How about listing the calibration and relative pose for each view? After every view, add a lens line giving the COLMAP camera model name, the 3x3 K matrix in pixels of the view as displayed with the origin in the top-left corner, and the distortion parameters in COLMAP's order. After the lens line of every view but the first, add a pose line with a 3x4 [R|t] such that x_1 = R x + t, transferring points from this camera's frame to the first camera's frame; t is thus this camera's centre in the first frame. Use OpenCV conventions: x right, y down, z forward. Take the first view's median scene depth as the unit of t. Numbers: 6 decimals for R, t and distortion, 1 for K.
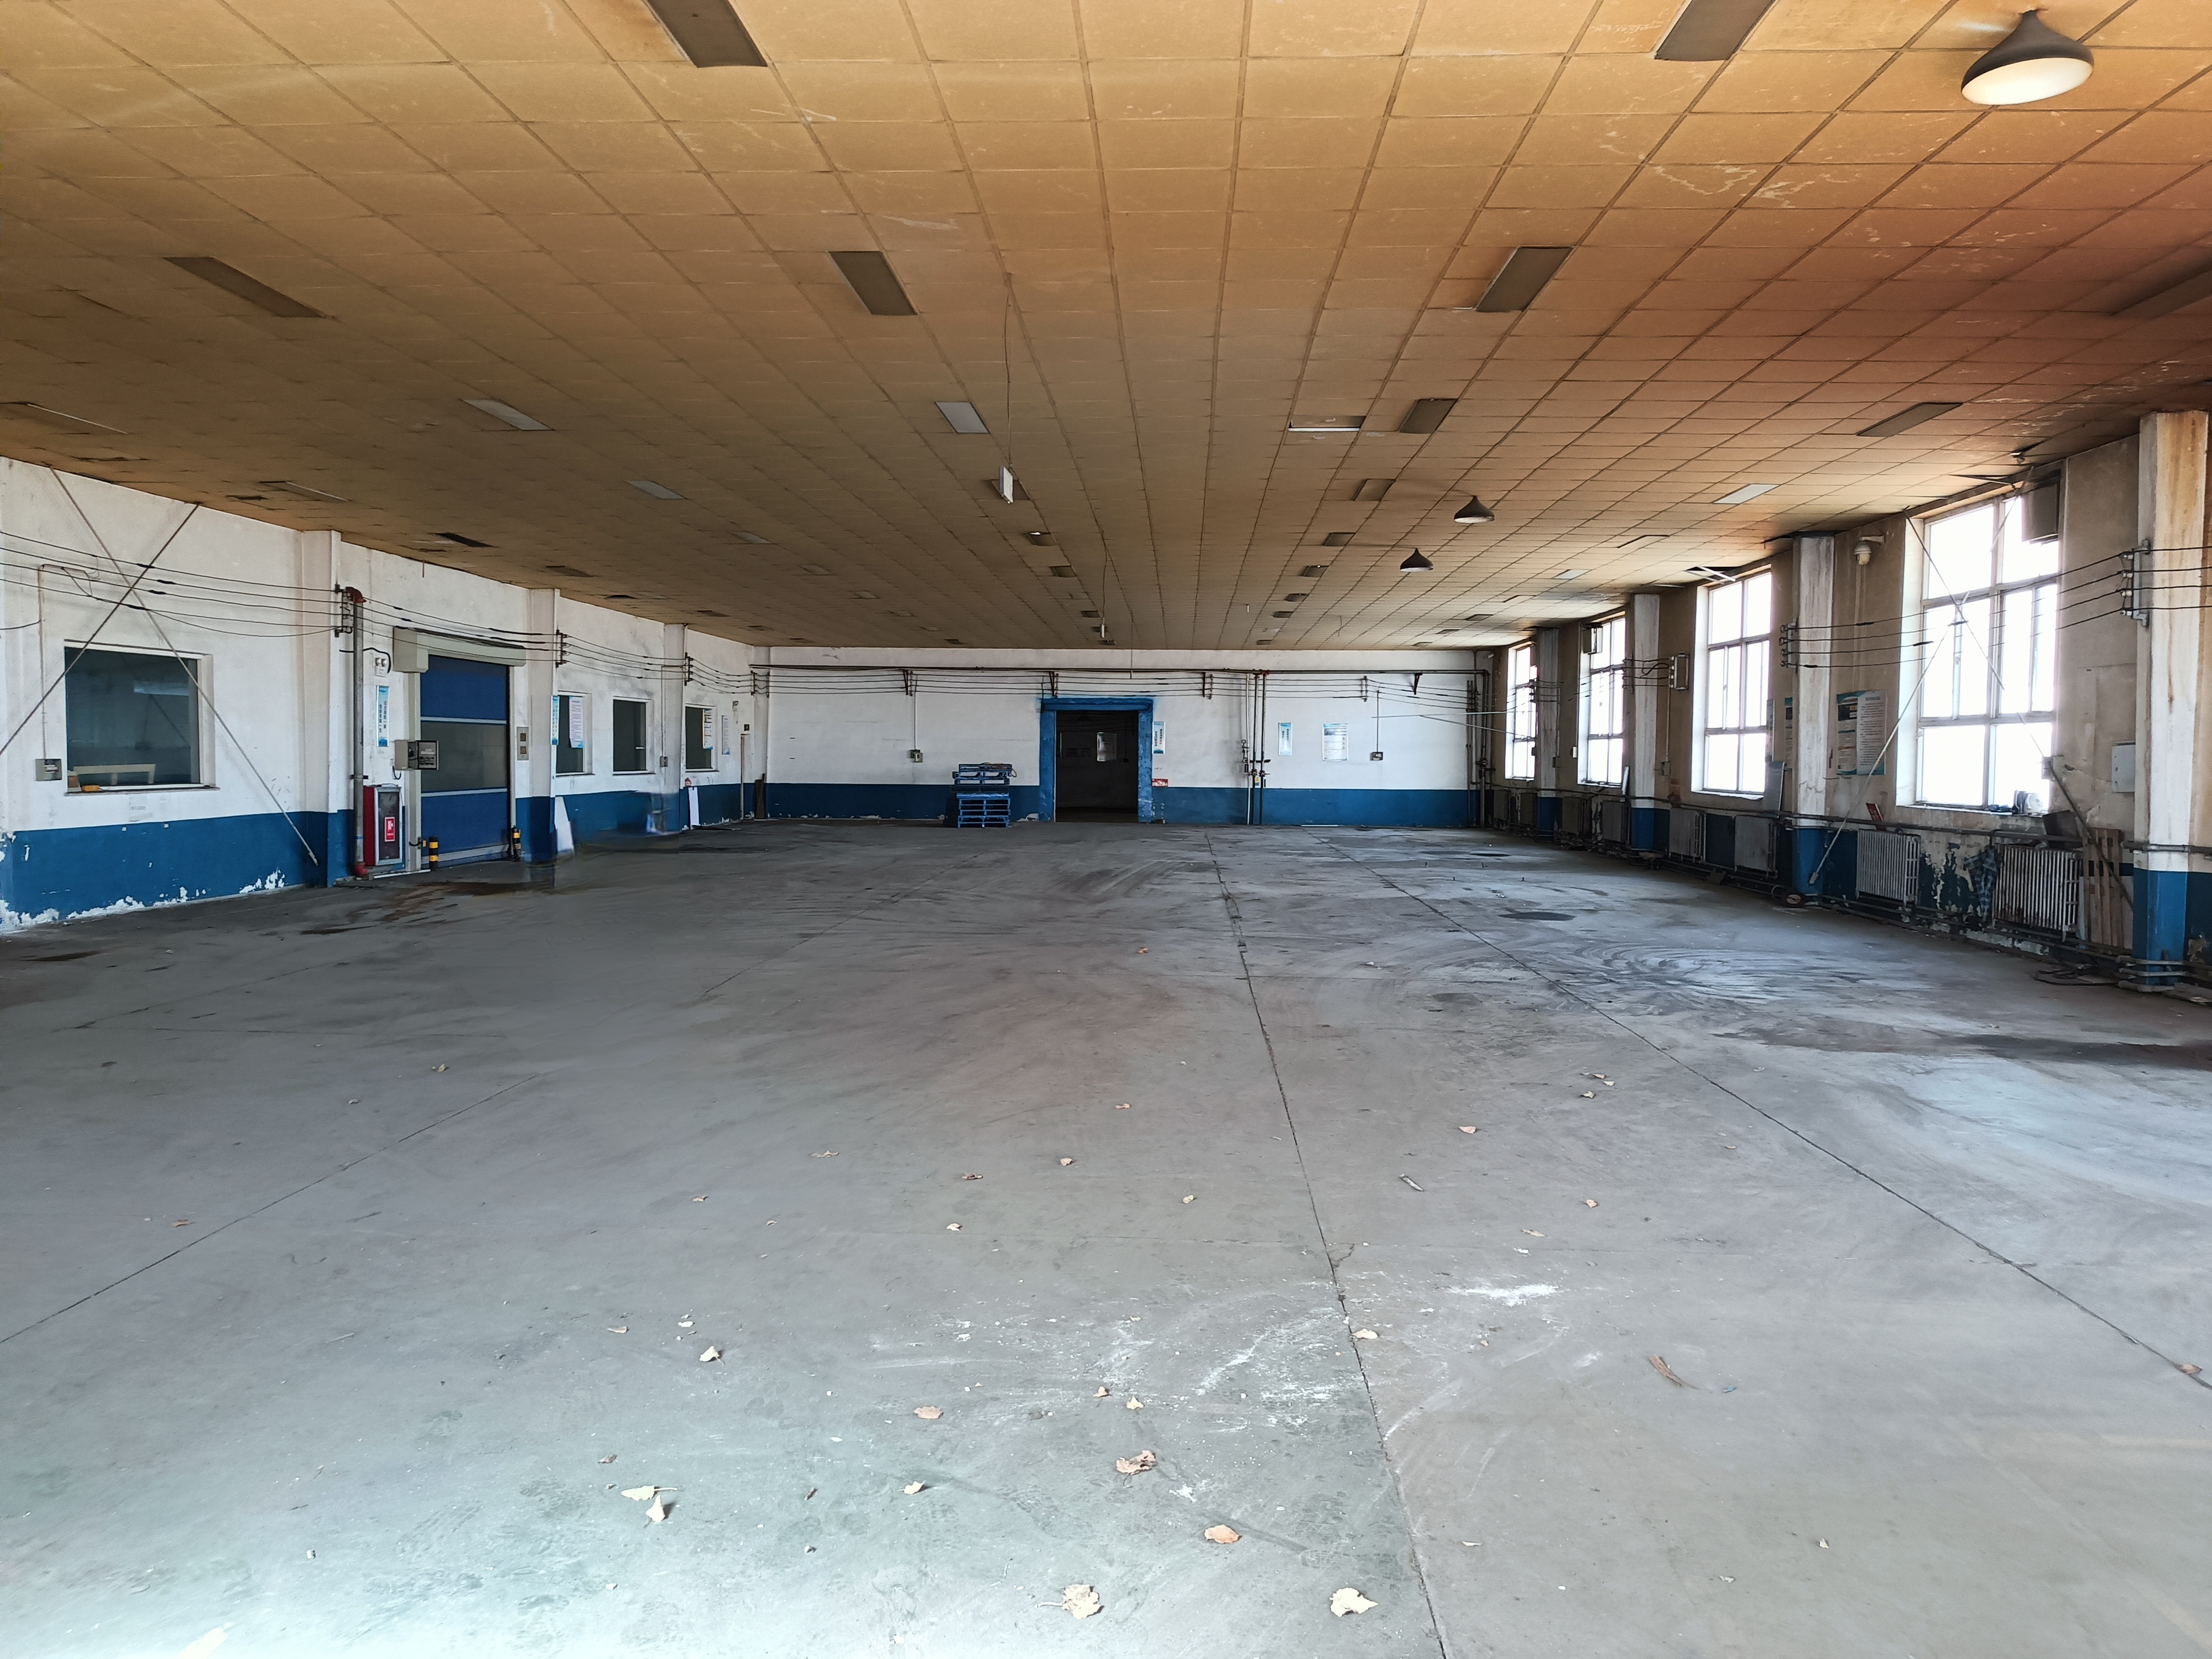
lens RADIAL K [[1670.2, 0, 1101.6], [0, 1670.2, 819.8], [0, 0, 1]] dist [0.046899, -0.006307]
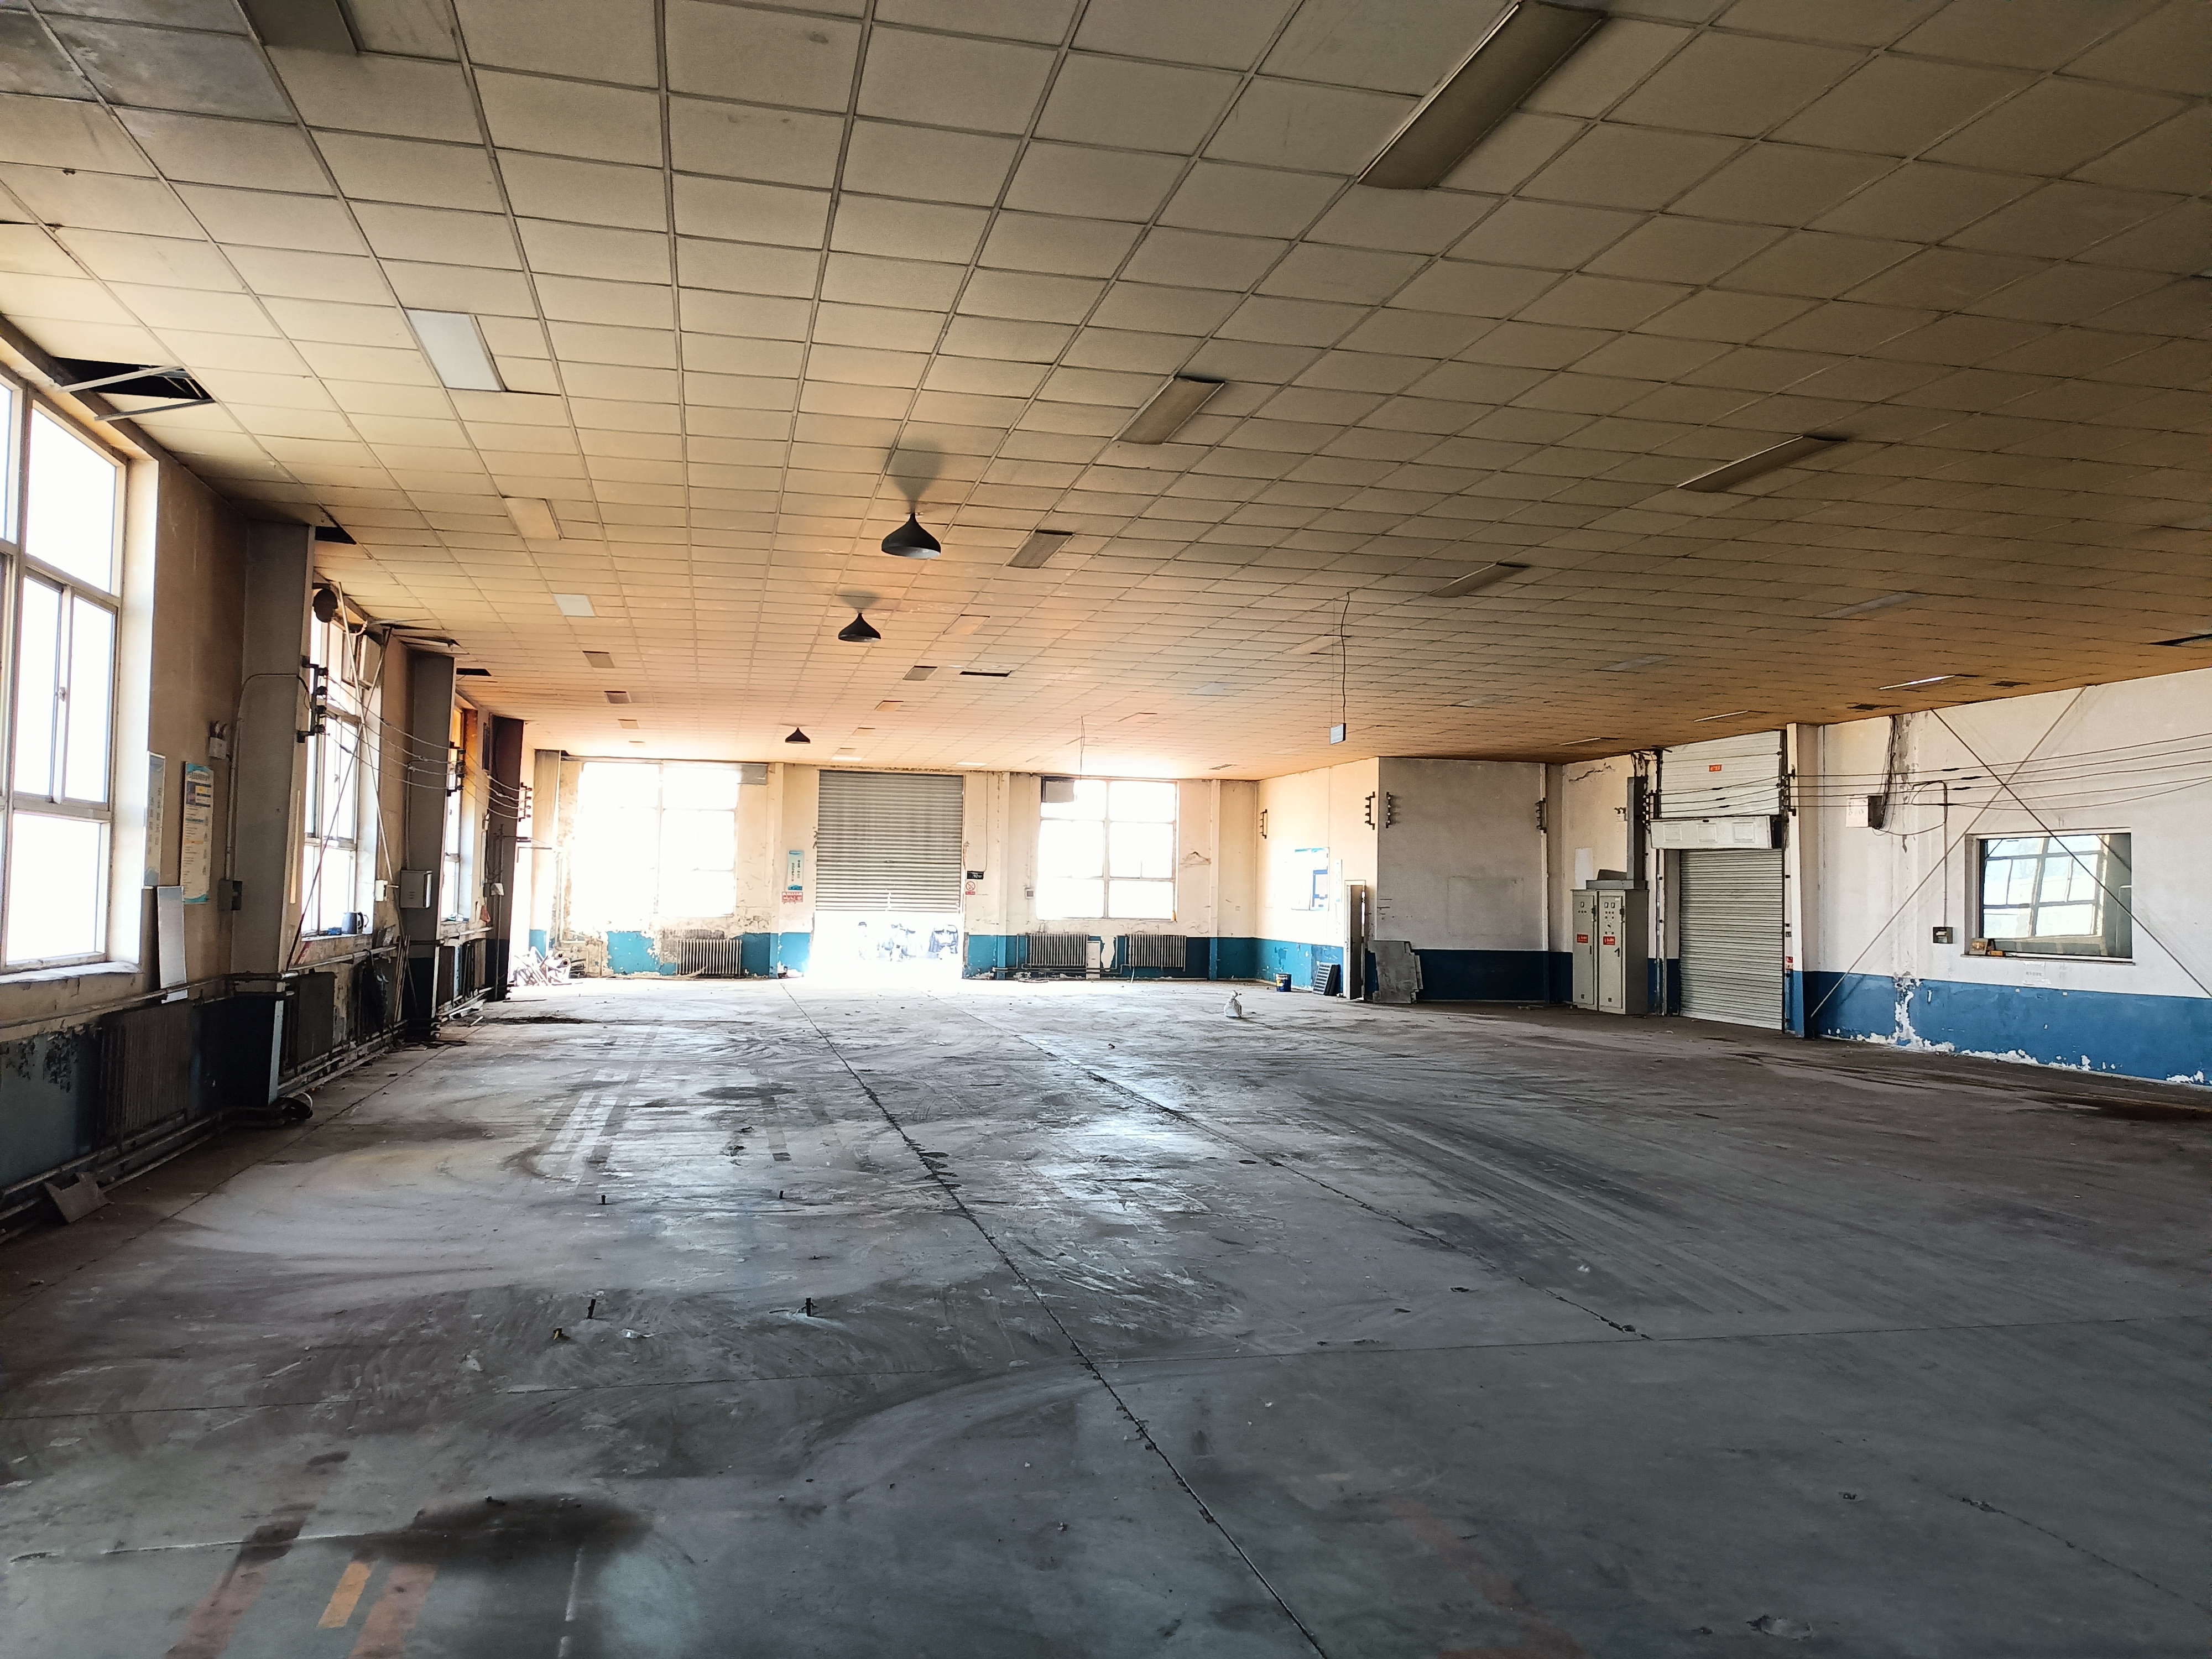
lens RADIAL K [[1670.2, 0, 1103.7], [0, 1670.2, 828.0], [0, 0, 1]] dist [0.046899, -0.006307]
pose [[-0.958491, -0.030359, -0.283503, 0.268321], [-0.030243, 0.999531, -0.004787, -0.061543], [0.283515, 0.003985, -0.958959, 1.469848]]
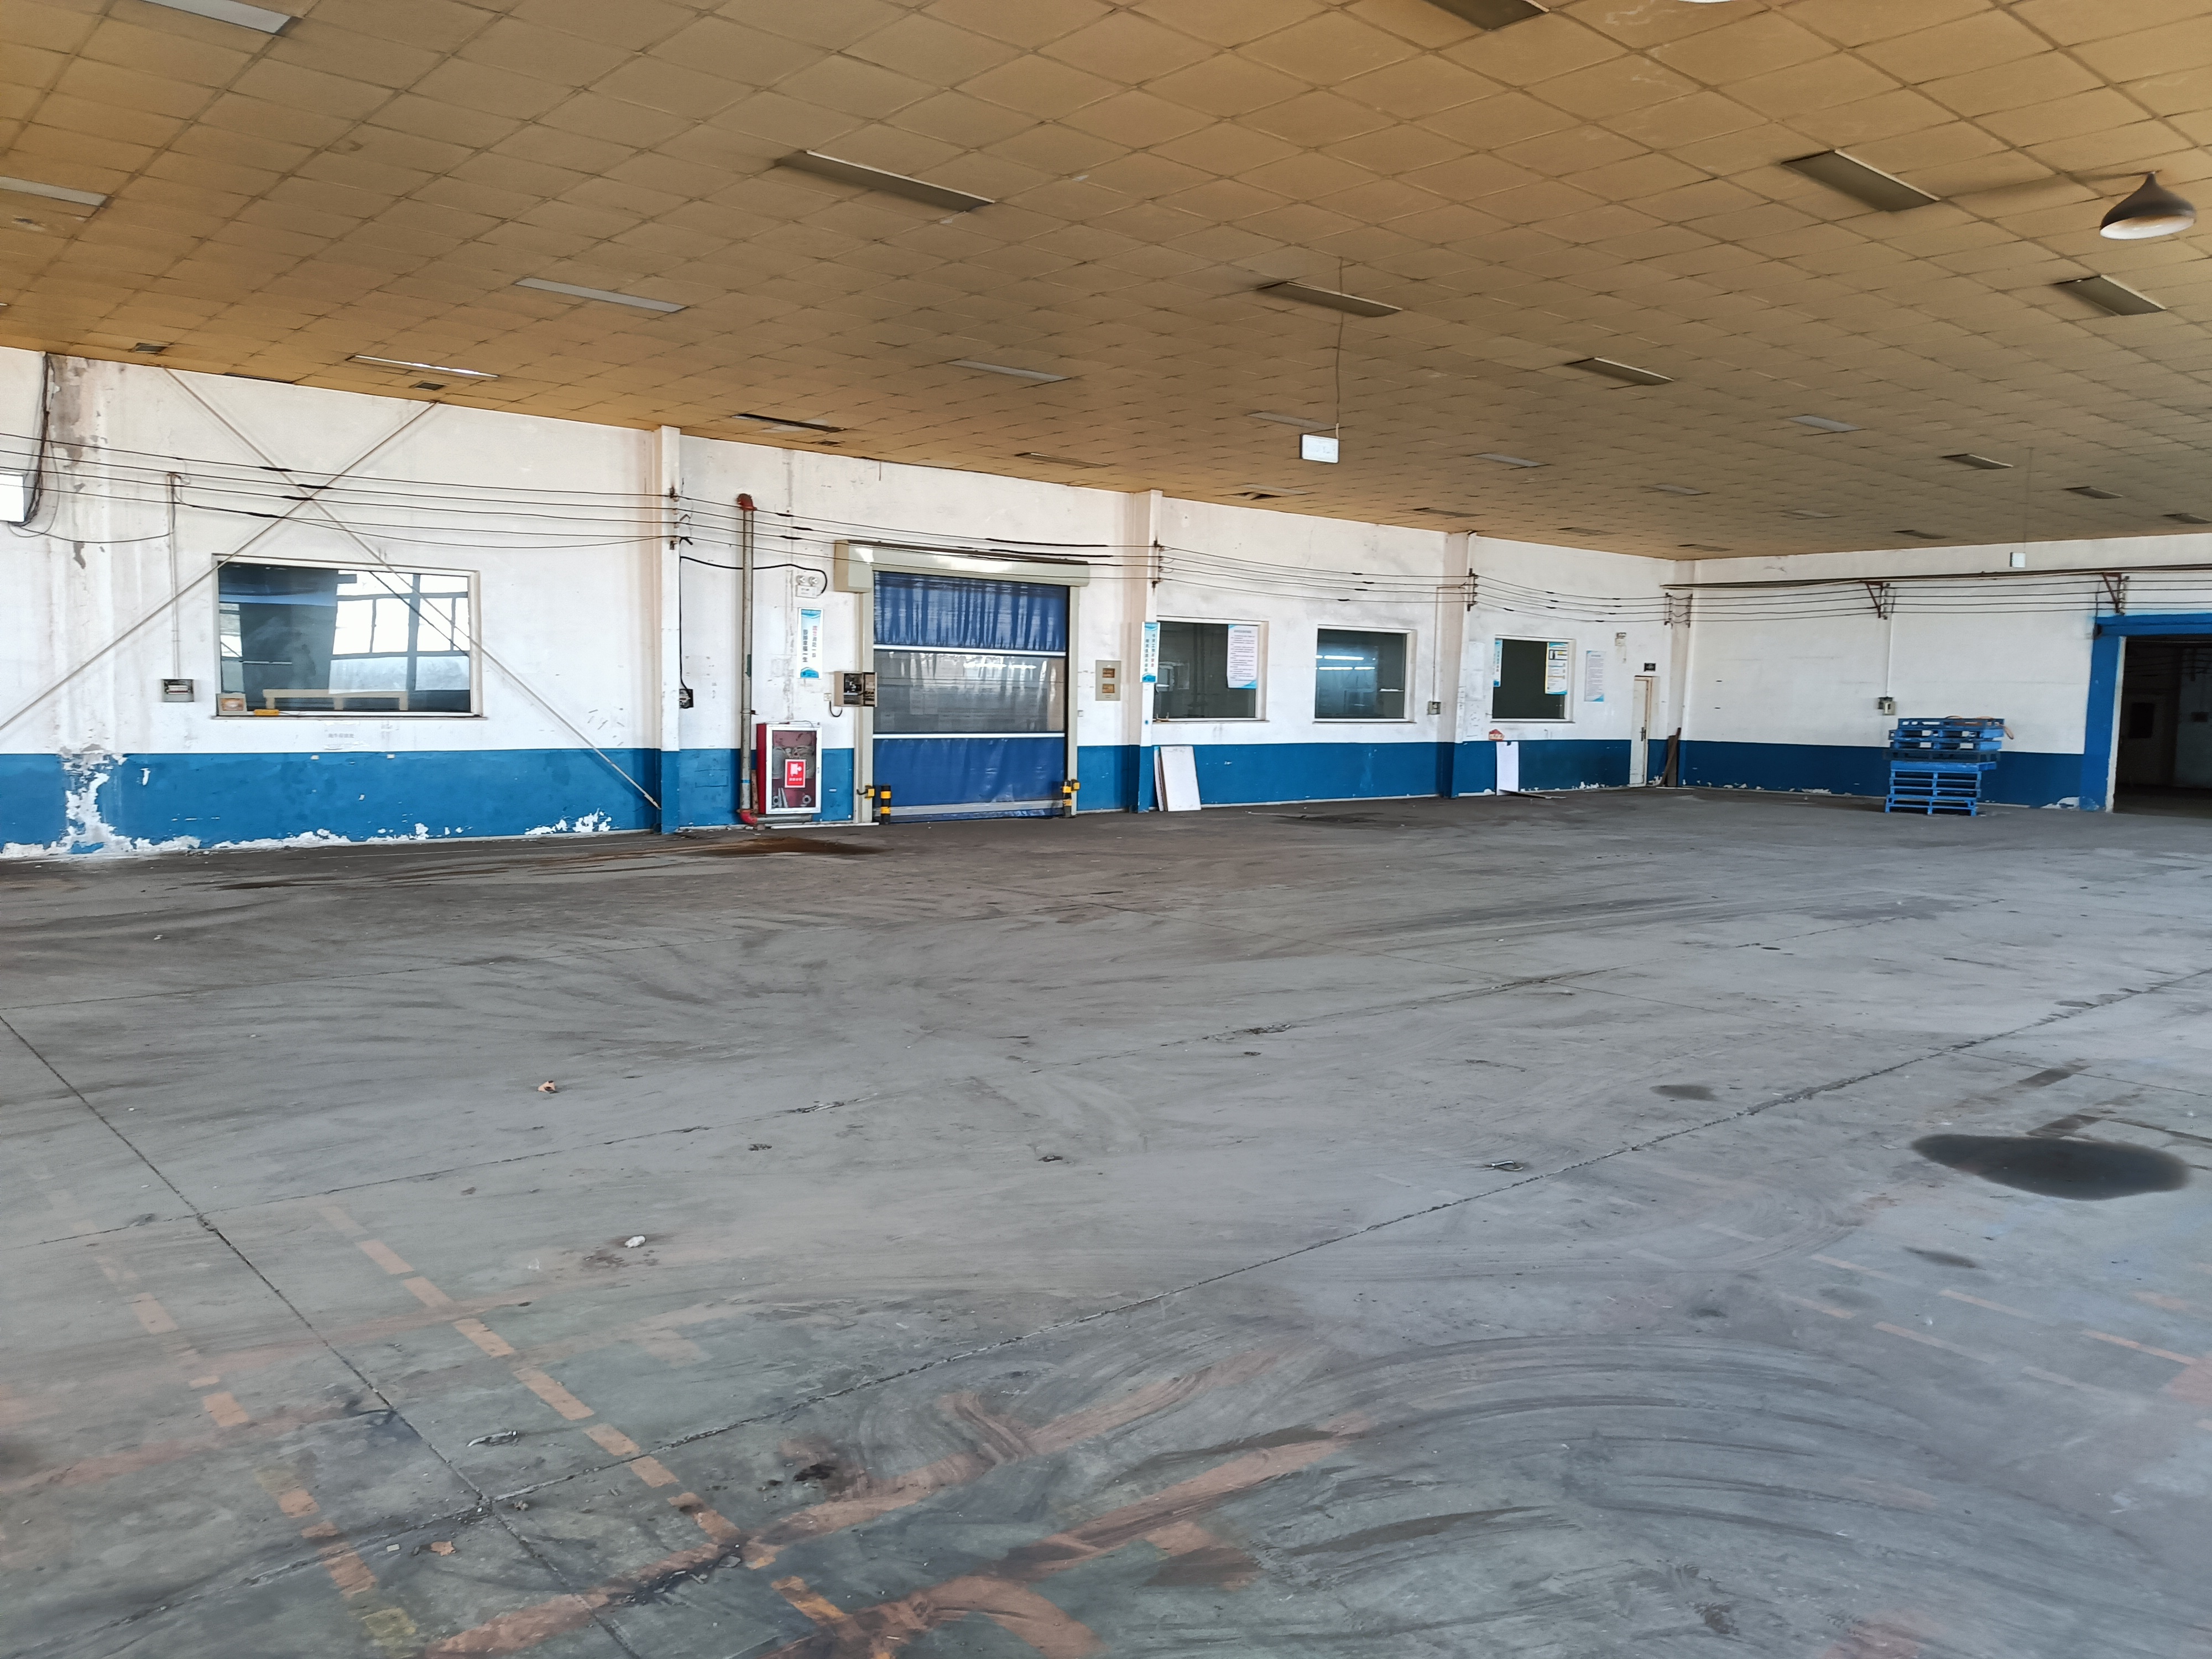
lens RADIAL K [[1670.2, 0, 1104.0], [0, 1670.2, 849.6], [0, 0, 1]] dist [0.046899, -0.006307]
pose [[0.700499, 0.071049, -0.710108, 0.301996], [-0.040617, 0.997388, 0.059725, -0.013060], [0.712497, -0.012995, 0.701555, 0.498616]]
